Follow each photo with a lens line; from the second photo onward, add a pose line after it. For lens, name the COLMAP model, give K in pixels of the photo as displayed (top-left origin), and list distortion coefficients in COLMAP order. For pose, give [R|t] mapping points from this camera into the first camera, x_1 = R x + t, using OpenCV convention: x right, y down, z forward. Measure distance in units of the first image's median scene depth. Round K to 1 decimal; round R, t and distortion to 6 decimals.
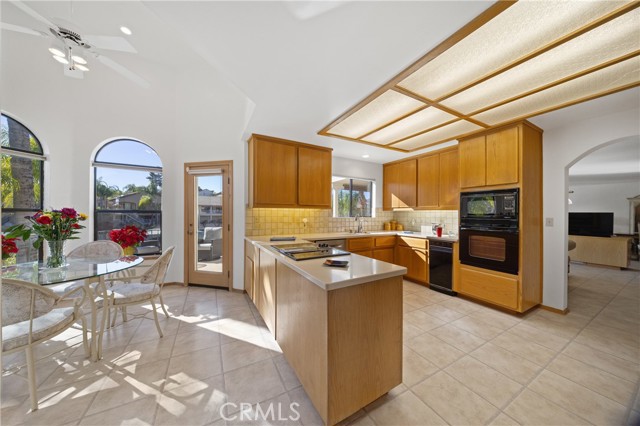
lens RADIAL K [[204.9, 0, 318.3], [0, 204.9, 213.1], [0, 0, 1]] dist [-0.007400, 0.000049]
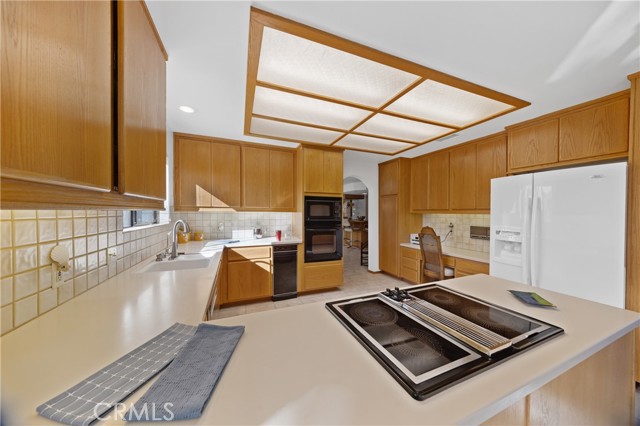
lens RADIAL K [[204.9, 0, 318.8], [0, 204.9, 215.0], [0, 0, 1]] dist [-0.007400, 0.000049]
pose [[0.121929, -0.011872, 0.992468, -0.298690], [-0.010271, 0.999860, 0.013222, -0.014872], [-0.992486, -0.011806, 0.121790, 0.692398]]
